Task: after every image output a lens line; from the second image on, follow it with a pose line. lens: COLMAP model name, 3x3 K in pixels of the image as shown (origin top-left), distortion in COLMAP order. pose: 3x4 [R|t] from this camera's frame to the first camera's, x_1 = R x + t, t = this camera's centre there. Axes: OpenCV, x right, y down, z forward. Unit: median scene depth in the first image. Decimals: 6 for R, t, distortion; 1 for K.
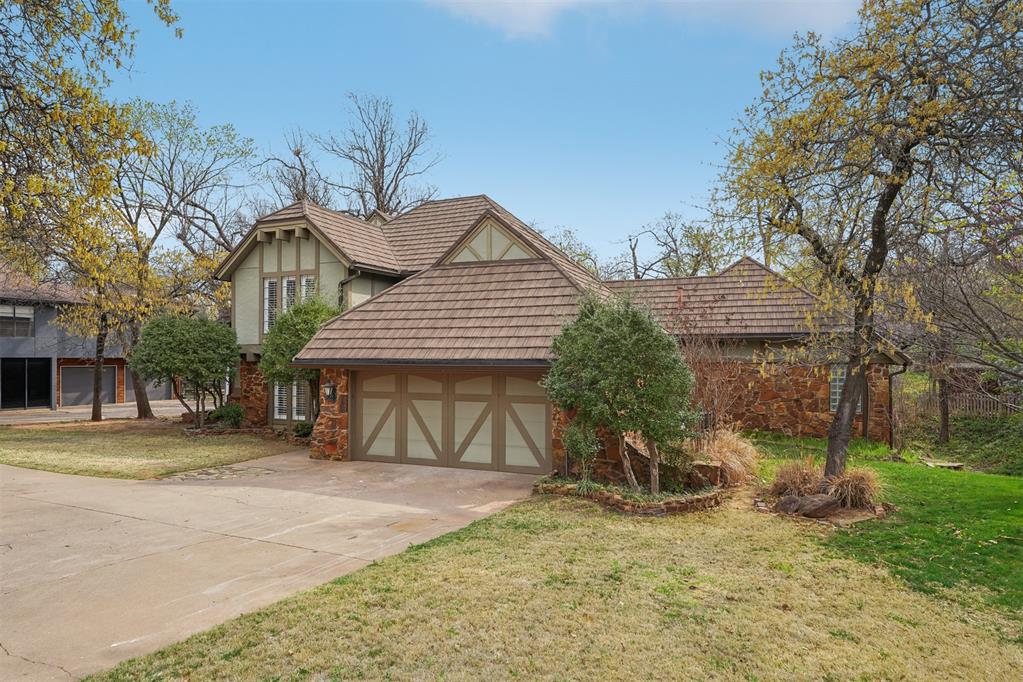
lens RADIAL K [[614.4, 0, 508.0], [0, 614.4, 343.4], [0, 0, 1]] dist [0.001343, 0.000670]
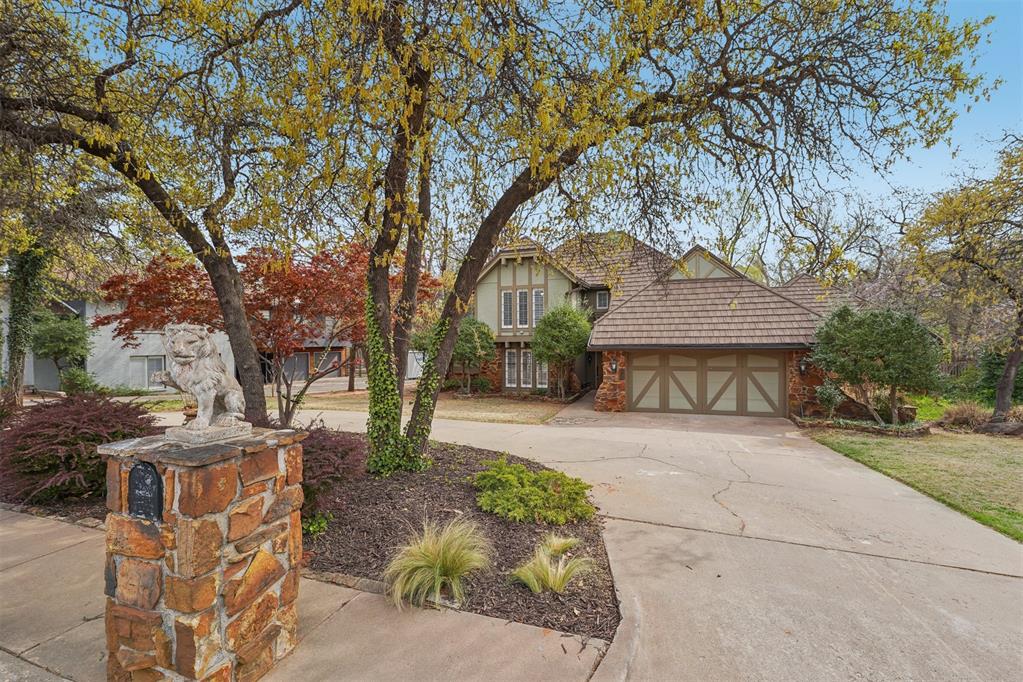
lens RADIAL K [[453.3, 0, 508.6], [0, 453.3, 348.1], [0, 0, 1]] dist [-0.002513, -0.000082]
pose [[0.998152, -0.009725, 0.059987, -0.618778], [0.007956, 0.999529, 0.029654, -0.001314], [-0.060247, -0.029122, 0.997759, -0.094503]]
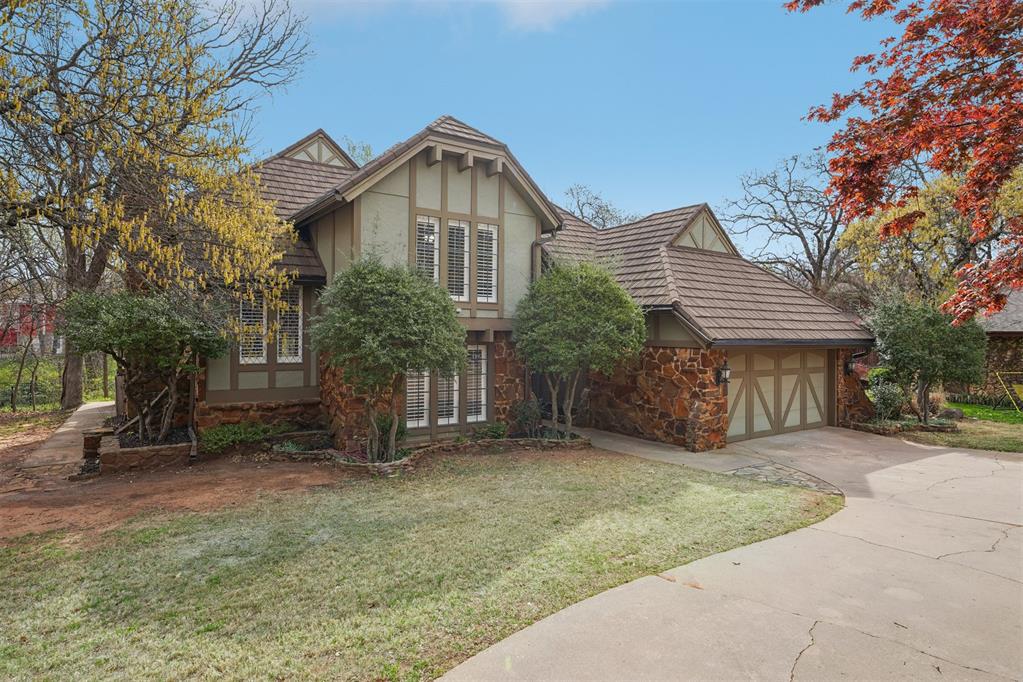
lens RADIAL K [[552.1, 0, 508.9], [0, 552.1, 336.0], [0, 0, 1]] dist [-0.018620, -0.000306]
pose [[0.548464, 0.006298, 0.836151, -1.157025], [-0.020659, 0.999768, 0.006020, 0.024091], [-0.835919, -0.020576, 0.548467, 0.824452]]
